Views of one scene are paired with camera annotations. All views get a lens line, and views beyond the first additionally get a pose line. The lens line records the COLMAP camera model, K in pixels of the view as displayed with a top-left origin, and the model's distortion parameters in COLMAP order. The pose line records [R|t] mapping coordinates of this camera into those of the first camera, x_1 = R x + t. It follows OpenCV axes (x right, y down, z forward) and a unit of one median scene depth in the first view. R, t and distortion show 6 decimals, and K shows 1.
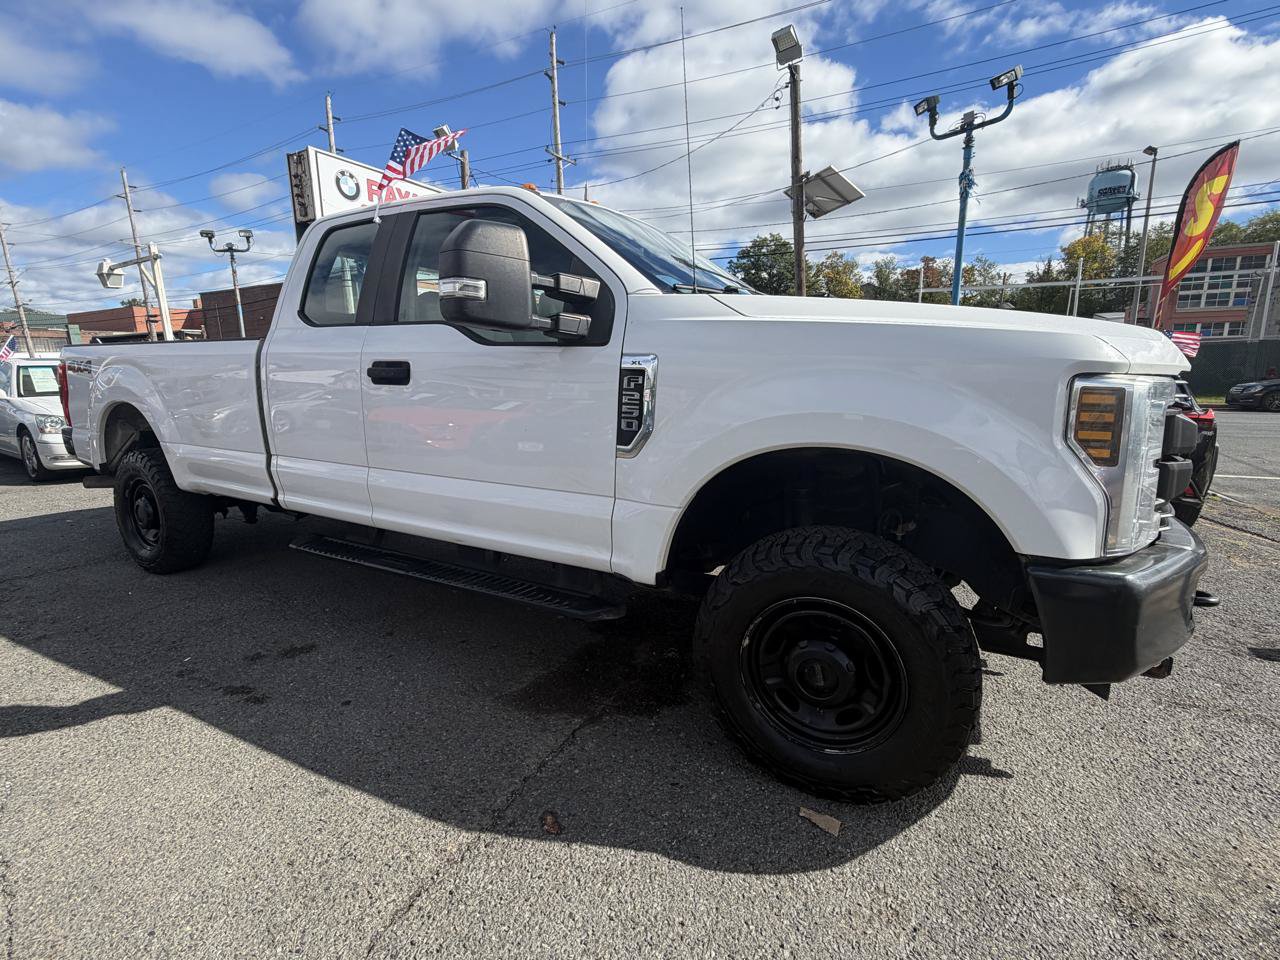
lens RADIAL K [[593.3, 0, 640.7], [0, 593.3, 473.8], [0, 0, 1]] dist [-0.002447, 0.000054]
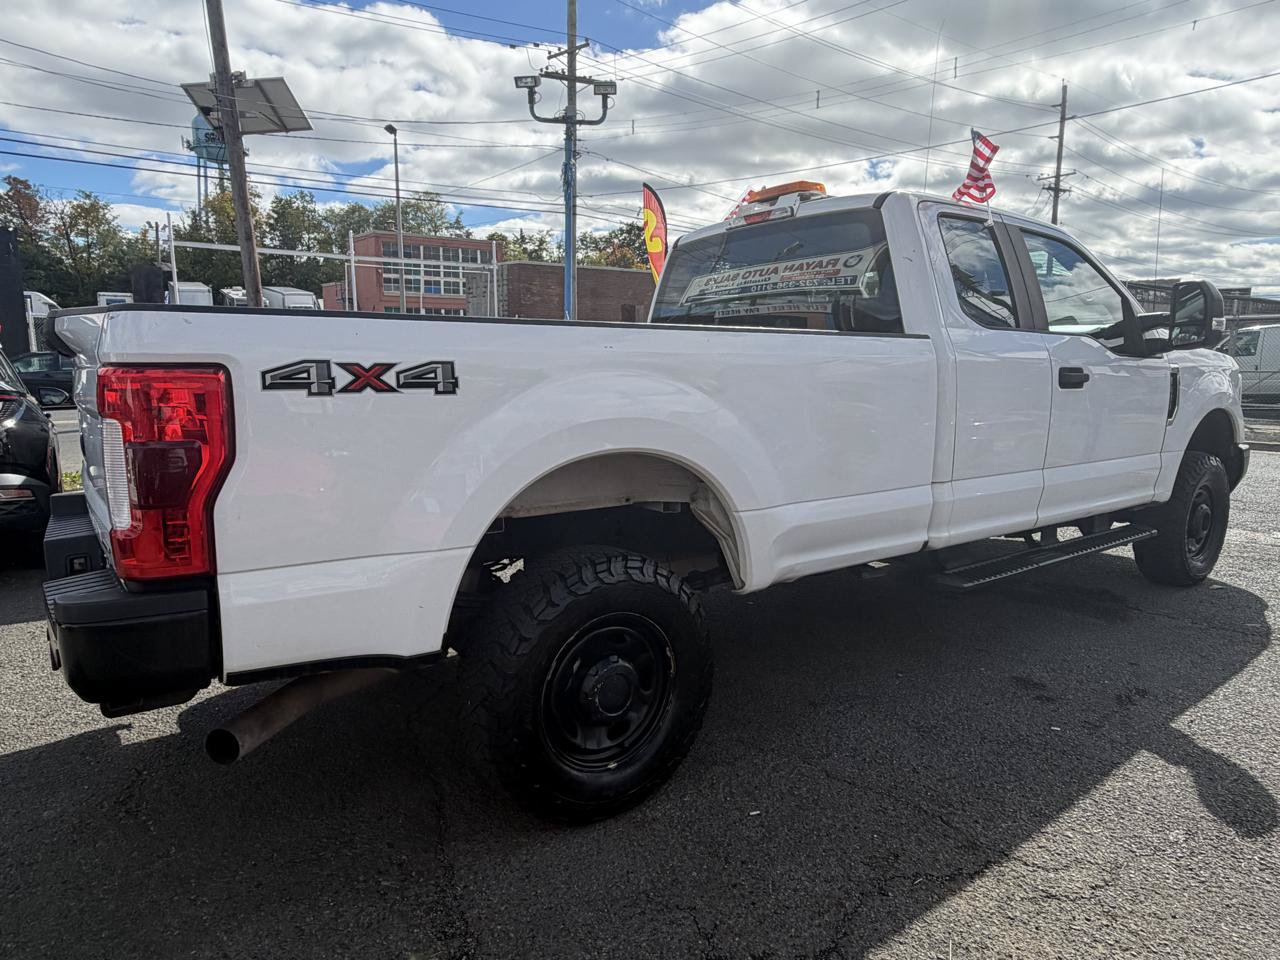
lens RADIAL K [[807.3, 0, 640.0], [0, 807.3, 480.0], [0, 0, 1]] dist [-0.003436, 0.003776]
pose [[0.423155, -0.135651, 0.895845, -0.678435], [0.148544, 0.985737, 0.079098, -0.070404], [-0.893798, 0.099602, 0.437269, 0.340765]]
